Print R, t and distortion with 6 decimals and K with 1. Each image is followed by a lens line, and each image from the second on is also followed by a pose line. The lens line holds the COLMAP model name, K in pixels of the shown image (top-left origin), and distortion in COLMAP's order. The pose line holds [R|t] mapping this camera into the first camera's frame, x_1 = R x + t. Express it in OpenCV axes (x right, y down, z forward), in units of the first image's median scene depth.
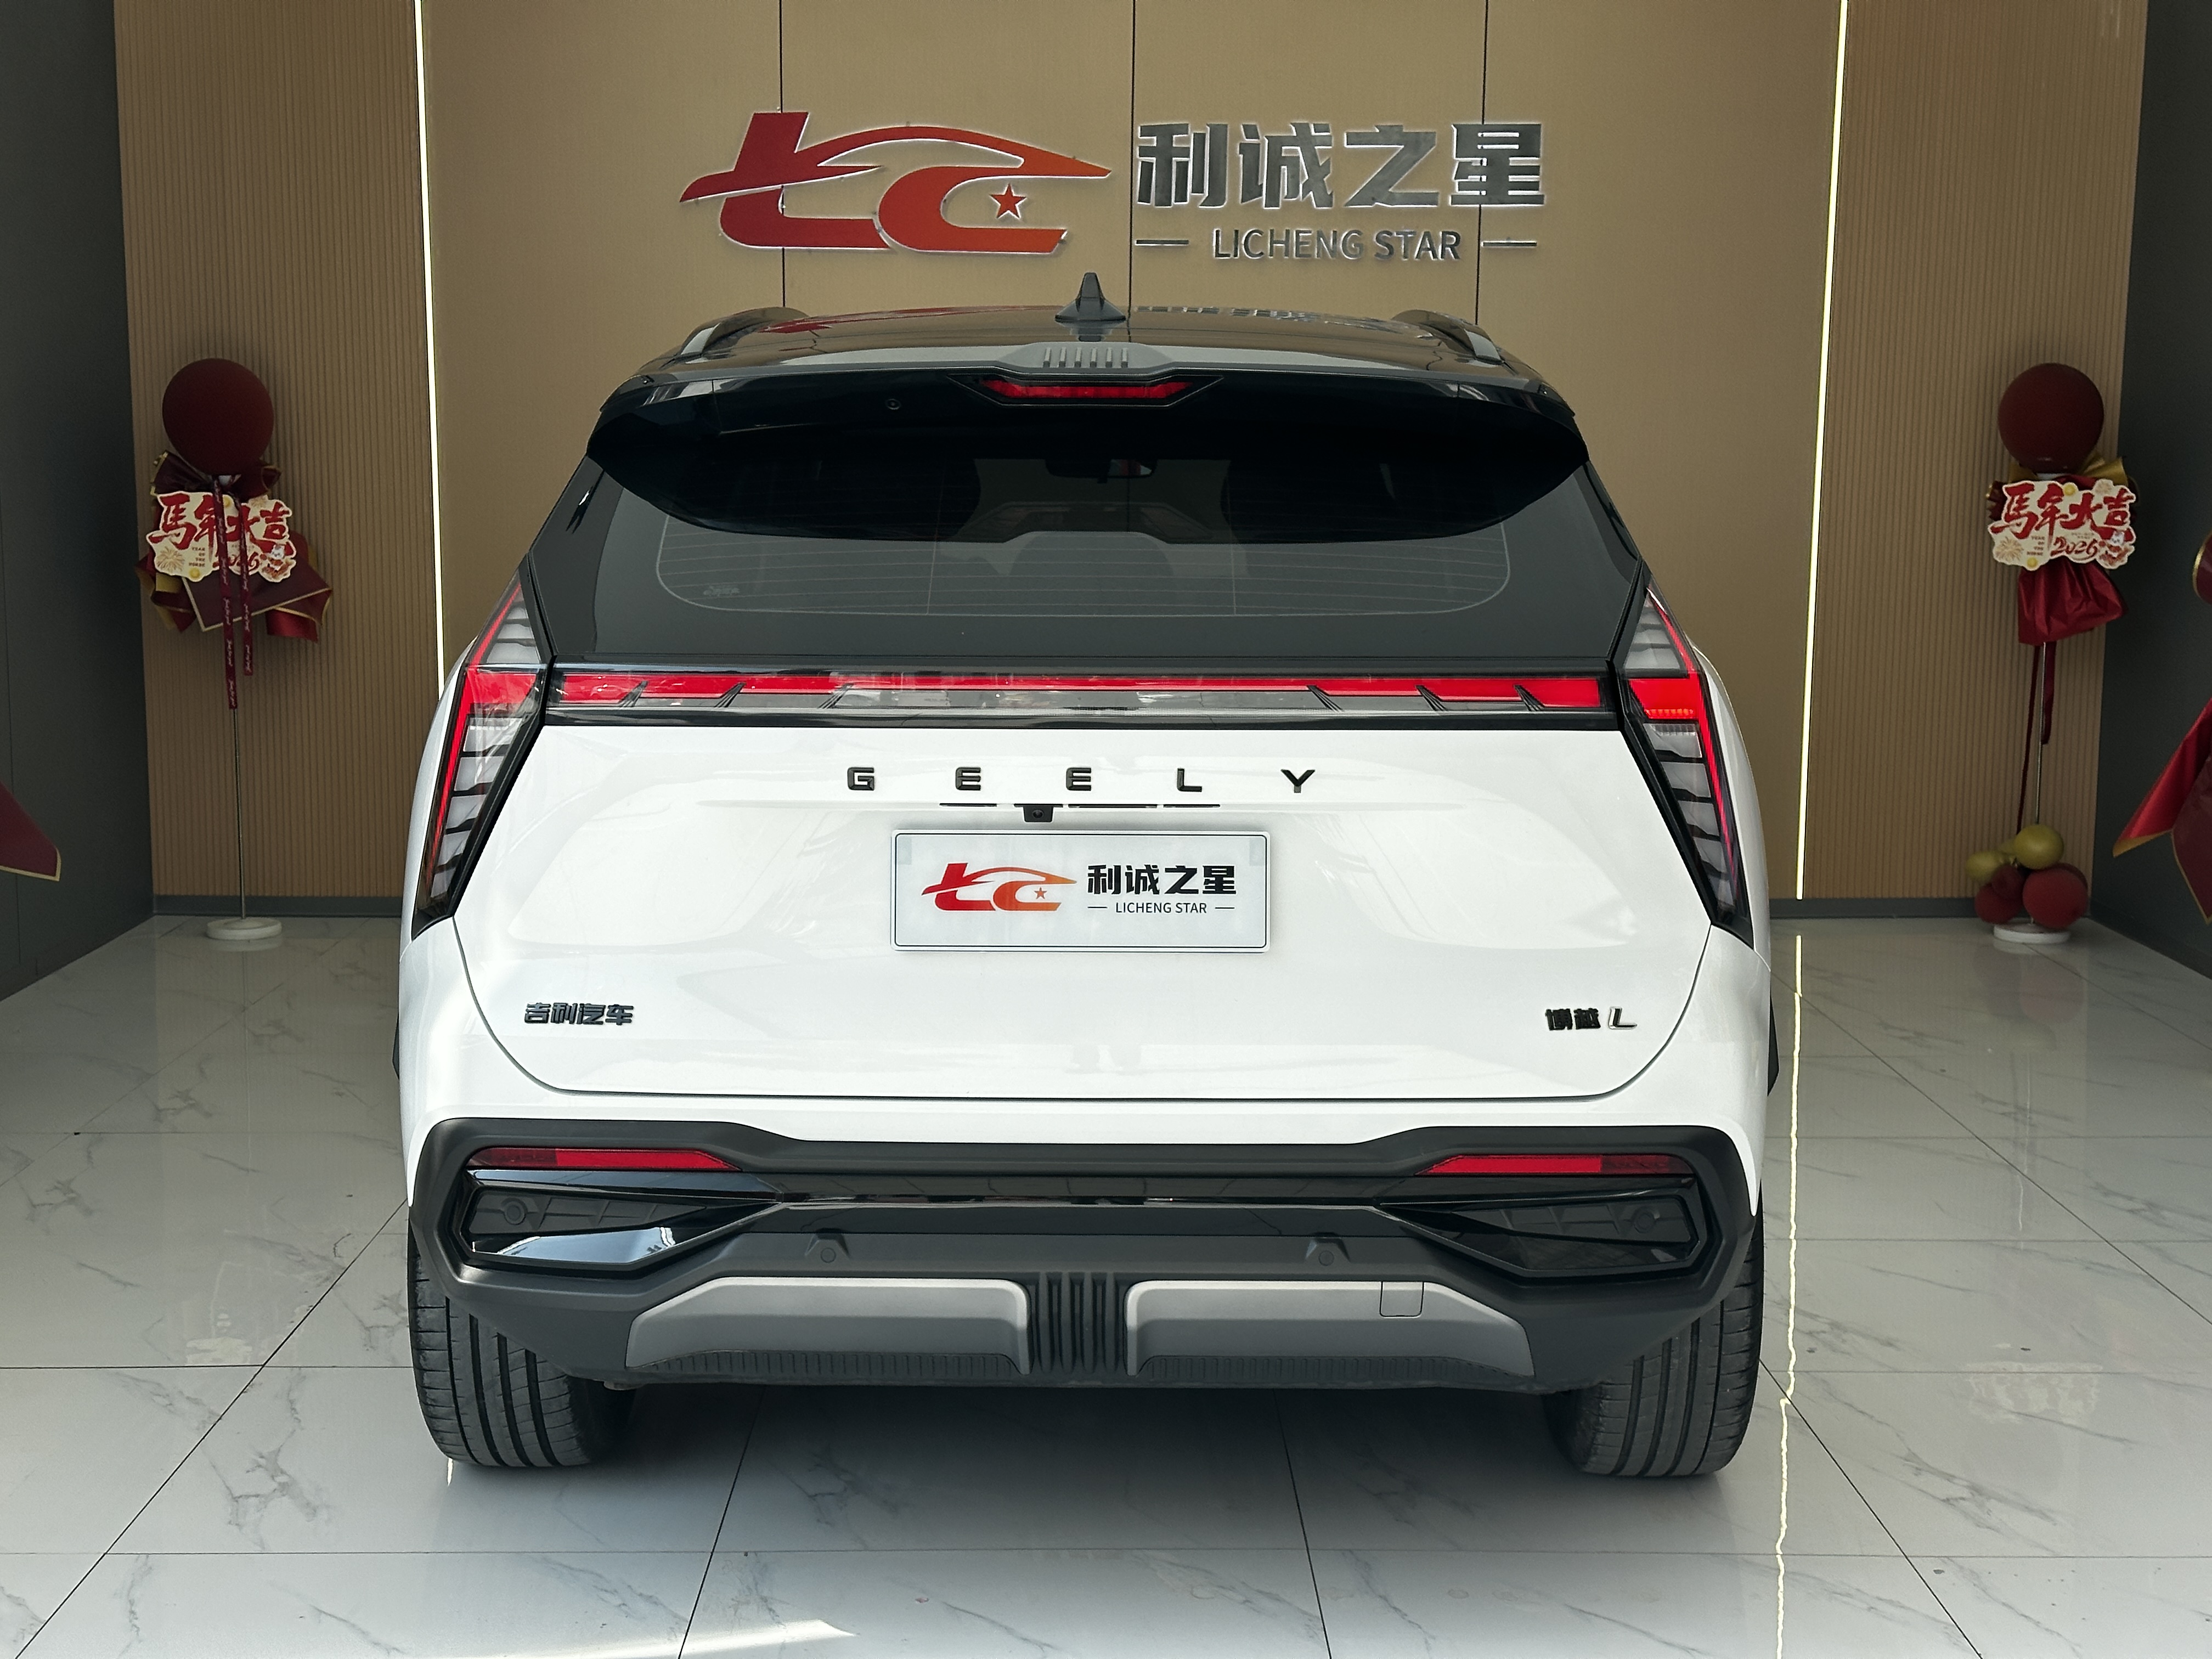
lens RADIAL K [[3114.8, 0, 1098.8], [0, 3114.8, 837.0], [0, 0, 1]] dist [0.189175, -0.419151]
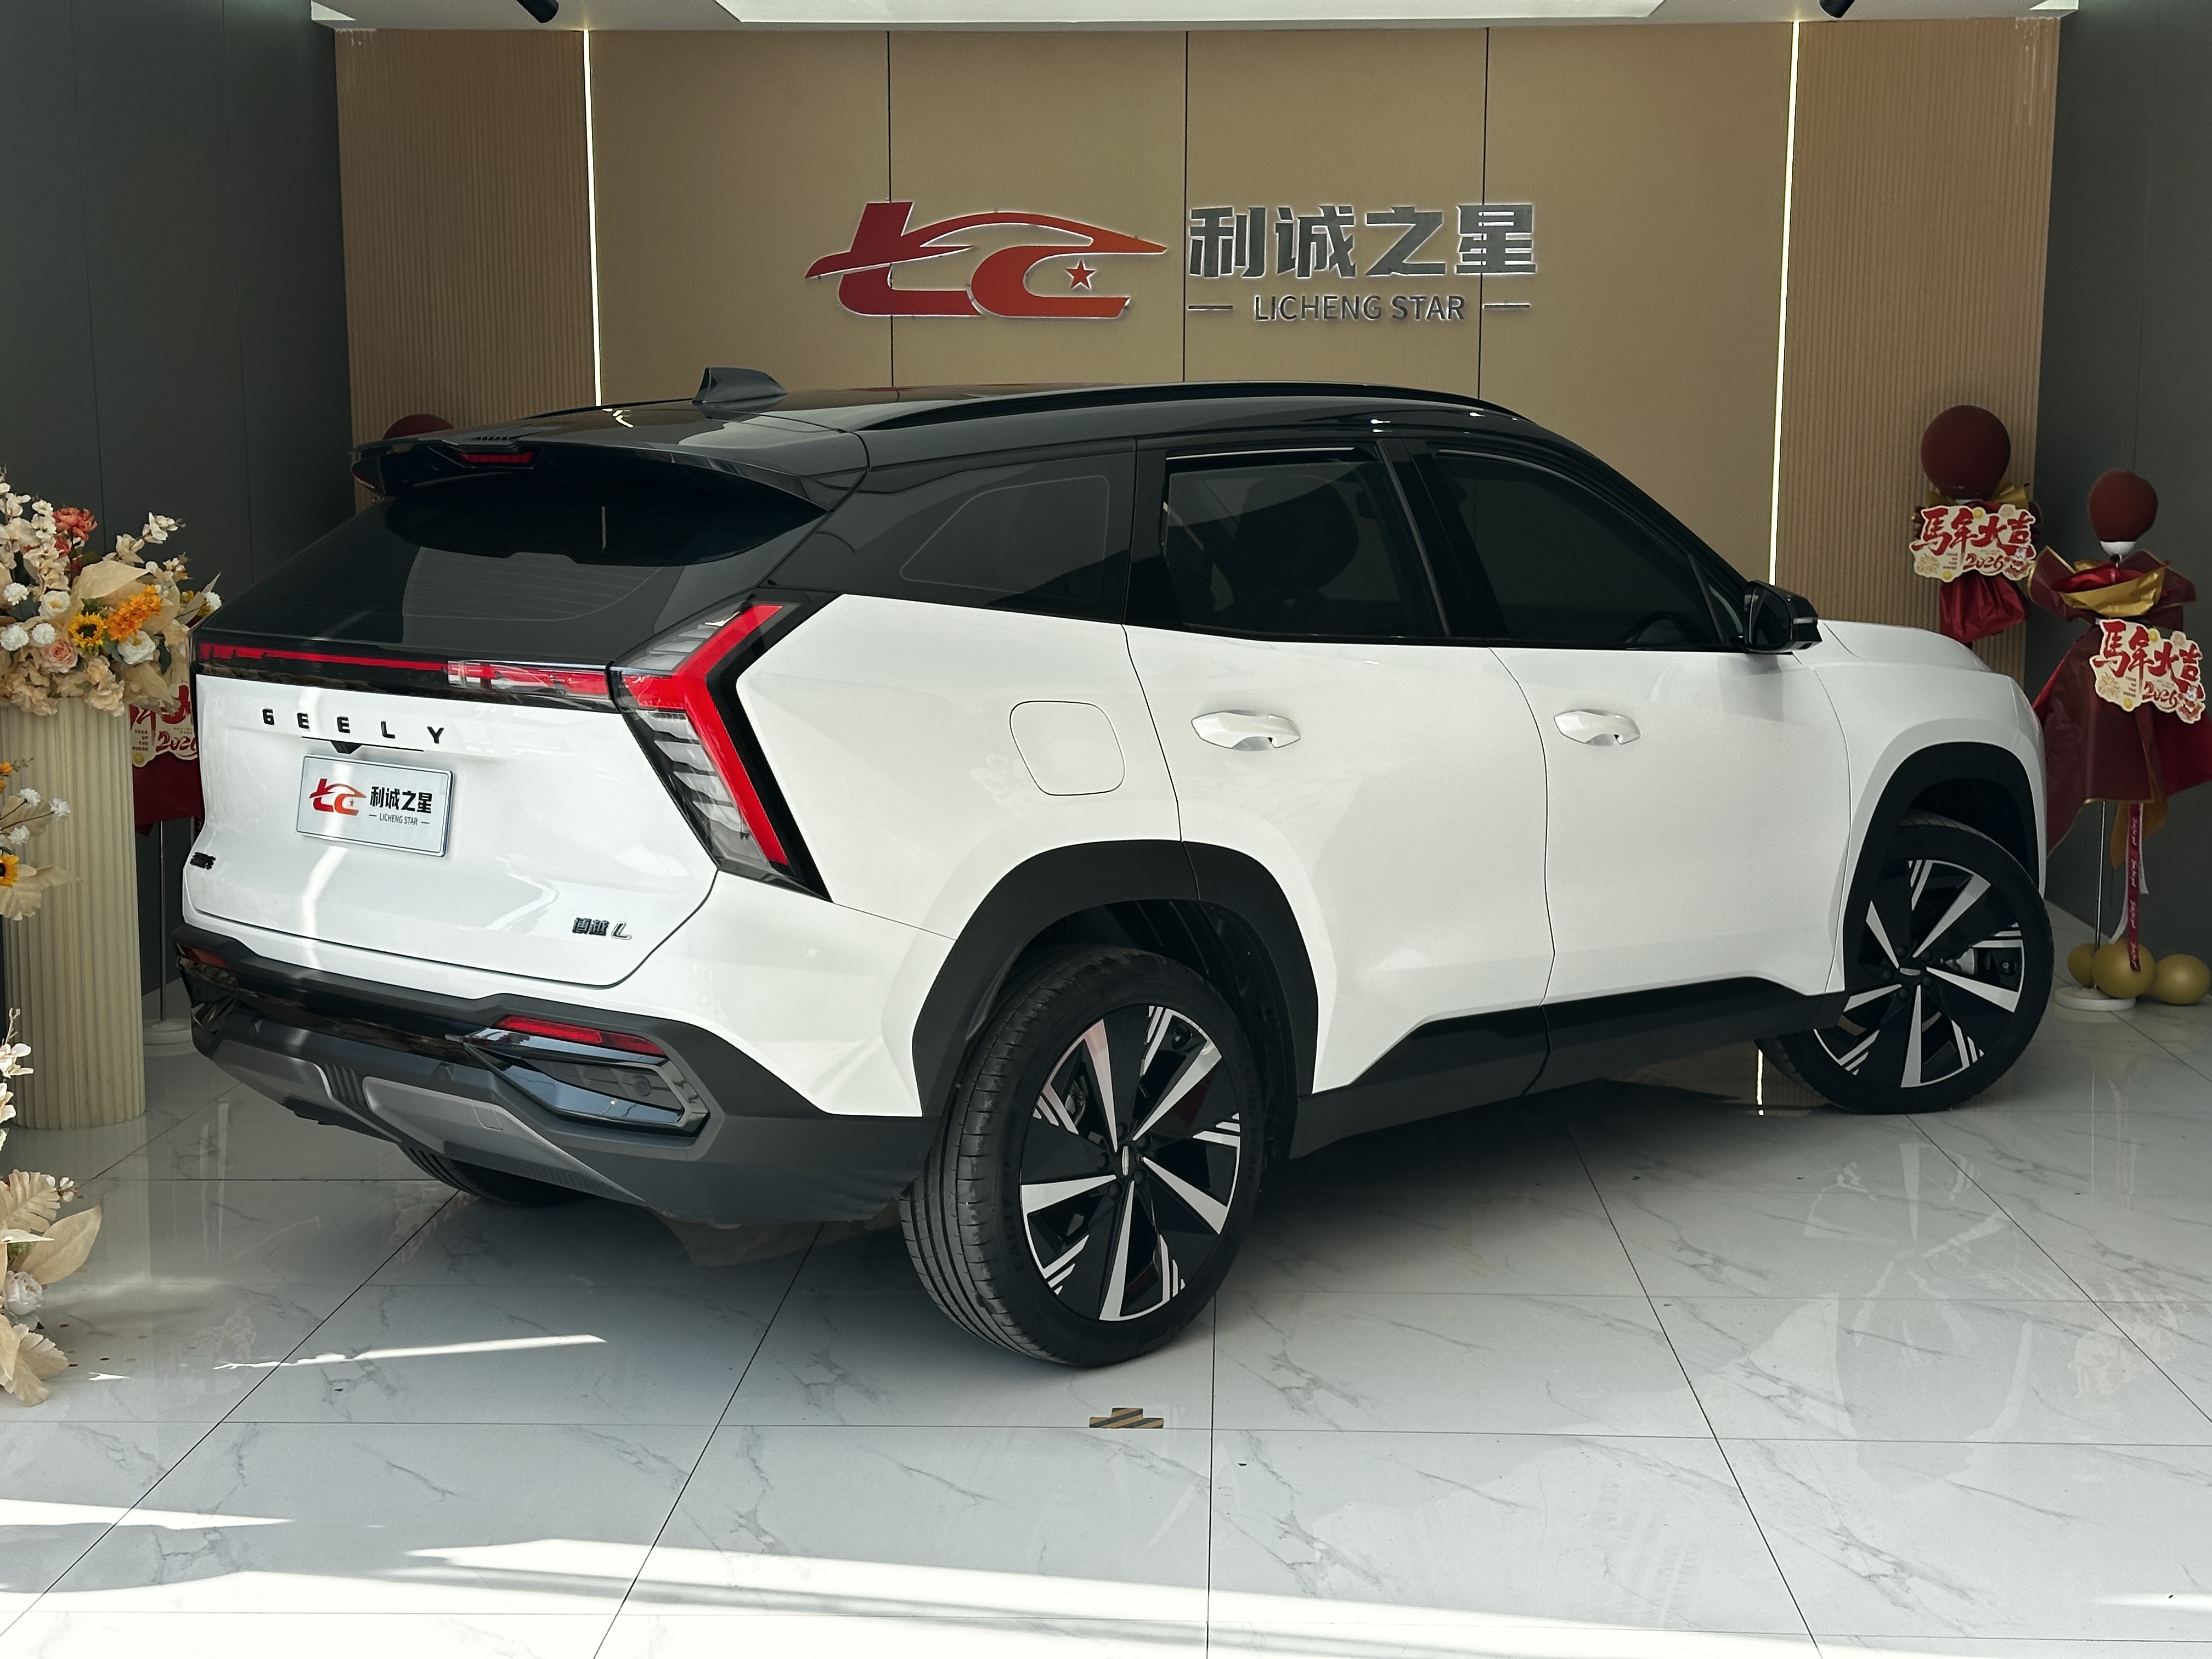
lens RADIAL K [[3122.2, 0, 1106.7], [0, 3122.2, 838.5], [0, 0, 1]] dist [0.186553, -0.411300]
pose [[0.998638, -0.000332, -0.052181, 0.044088], [0.000084, 0.999989, -0.004748, 0.016370], [0.052182, 0.004737, 0.998626, -0.187293]]
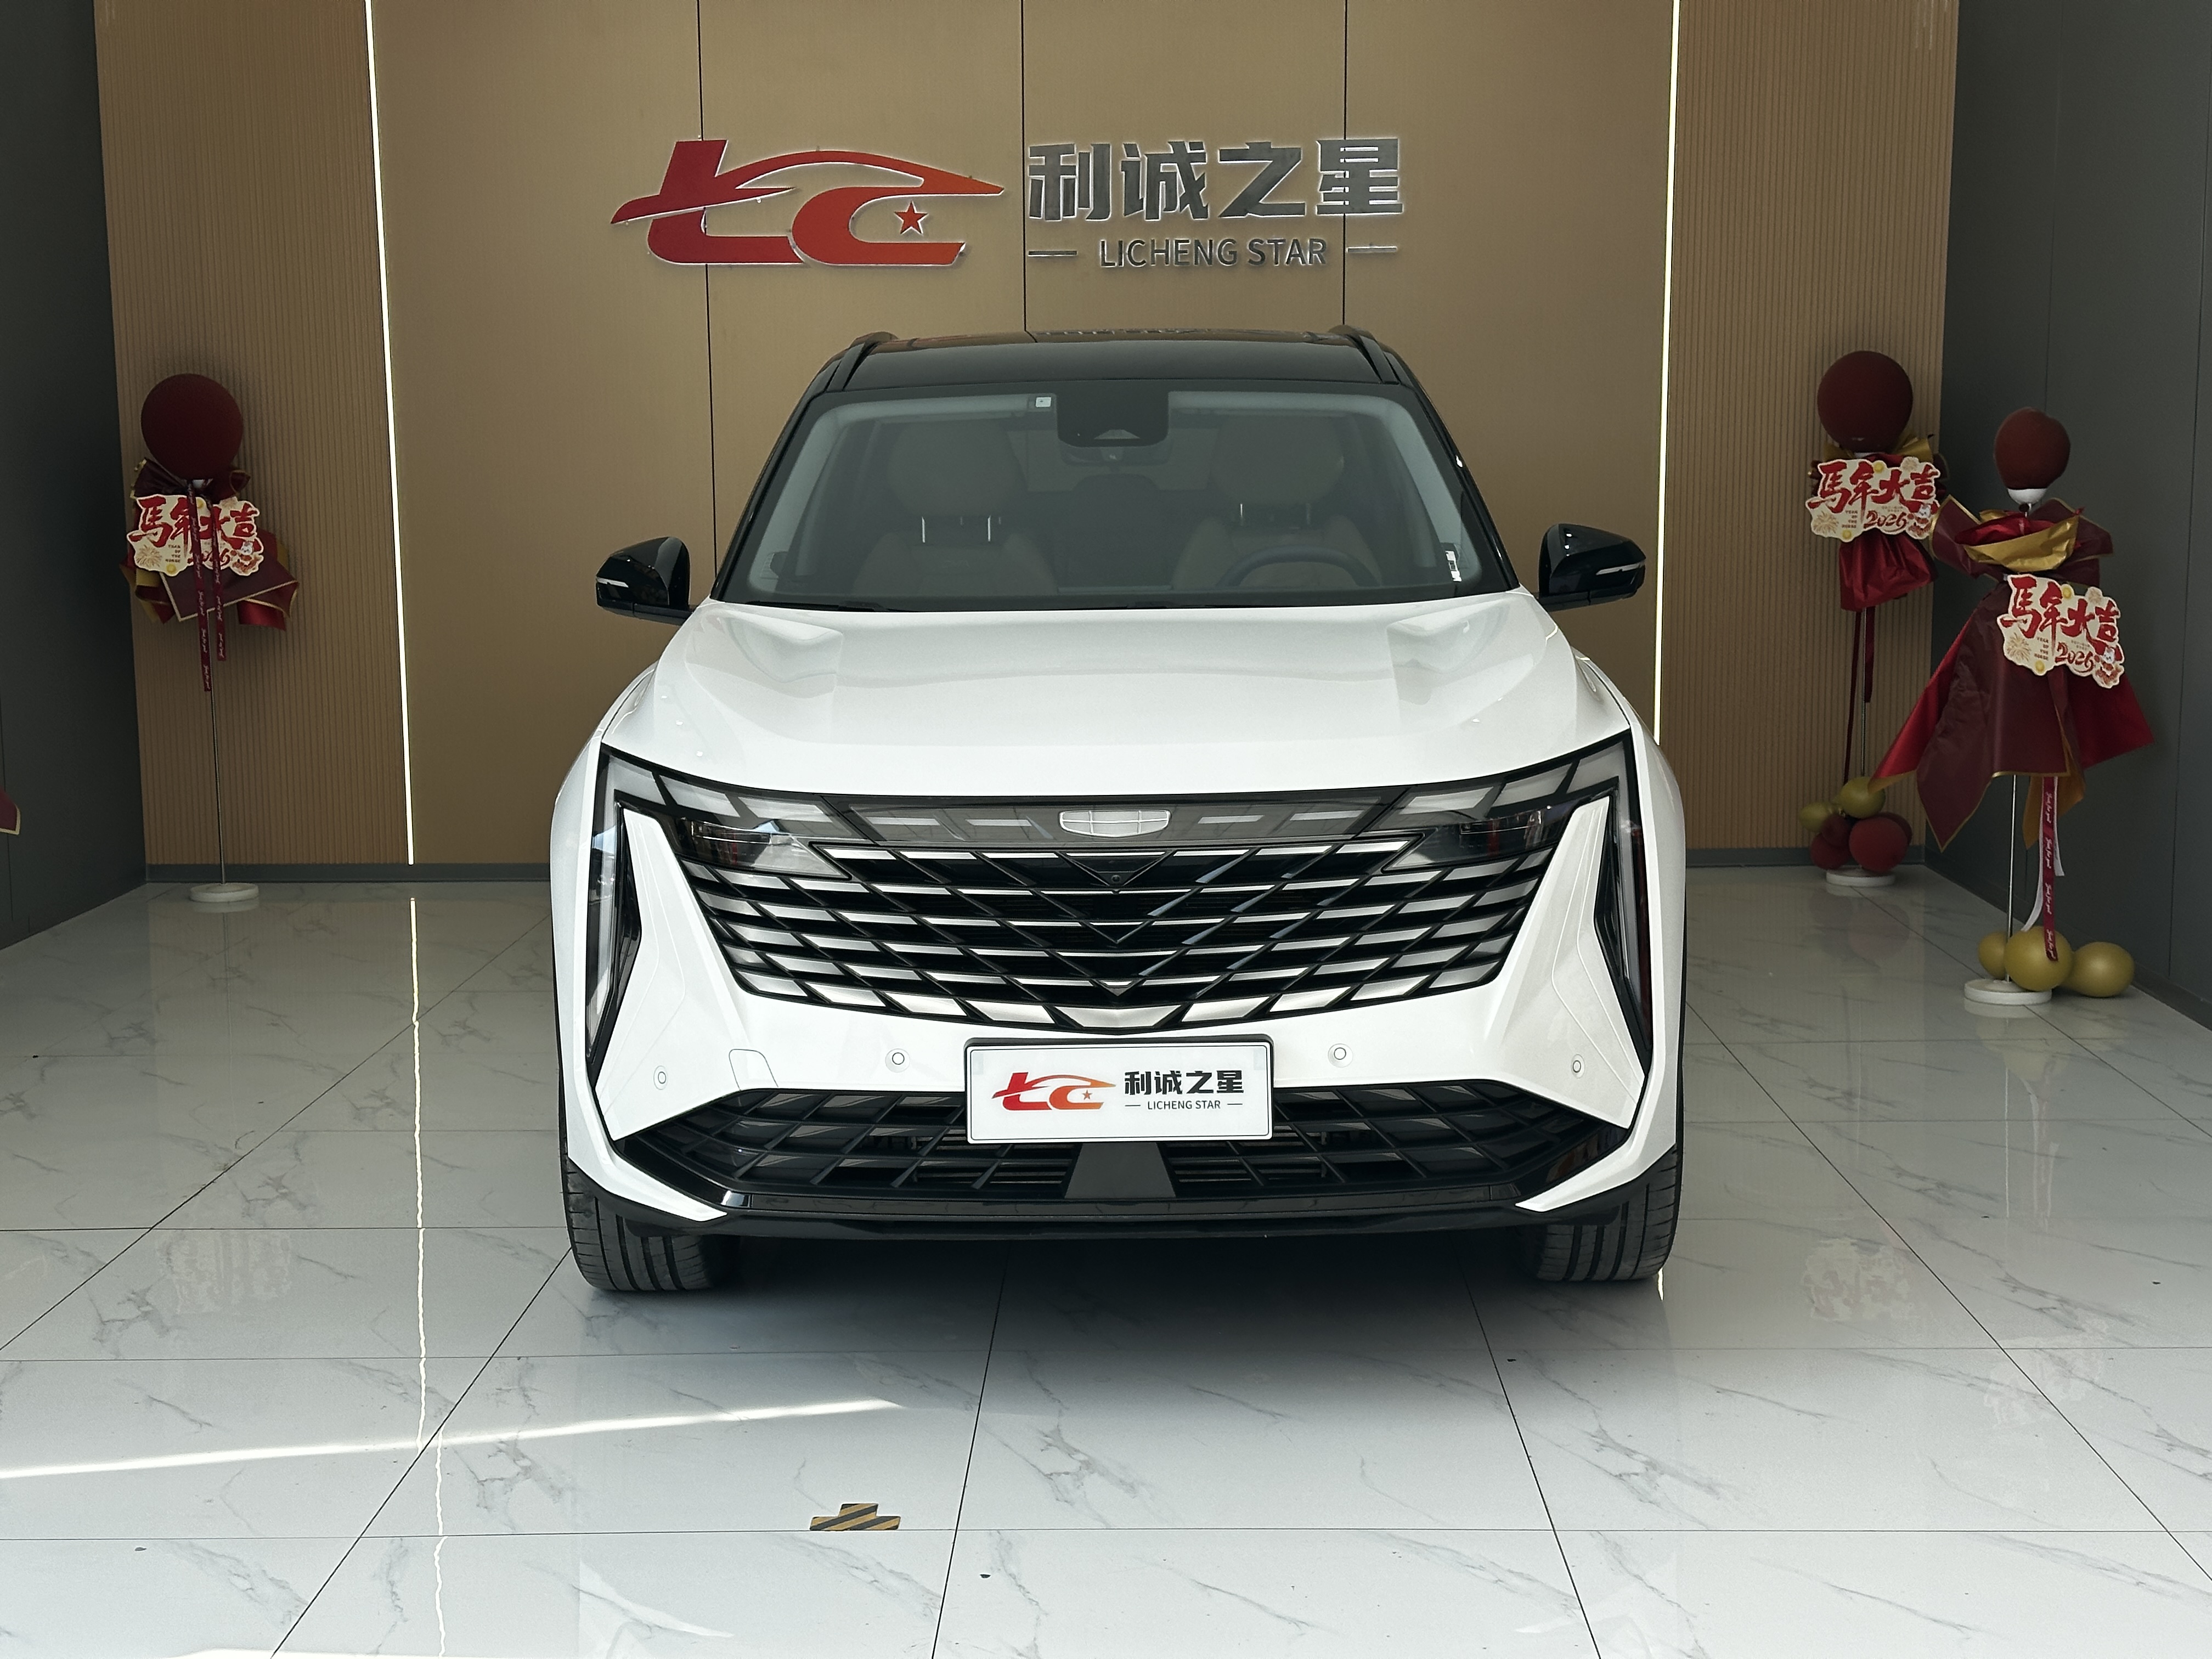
lens RADIAL K [[3114.8, 0, 1098.8], [0, 3114.8, 837.0], [0, 0, 1]] dist [0.189175, -0.419151]
pose [[0.999355, -0.011979, -0.033843, 0.072897], [0.011868, 0.999923, -0.003487, 0.017729], [0.033882, 0.003083, 0.999421, -0.090344]]
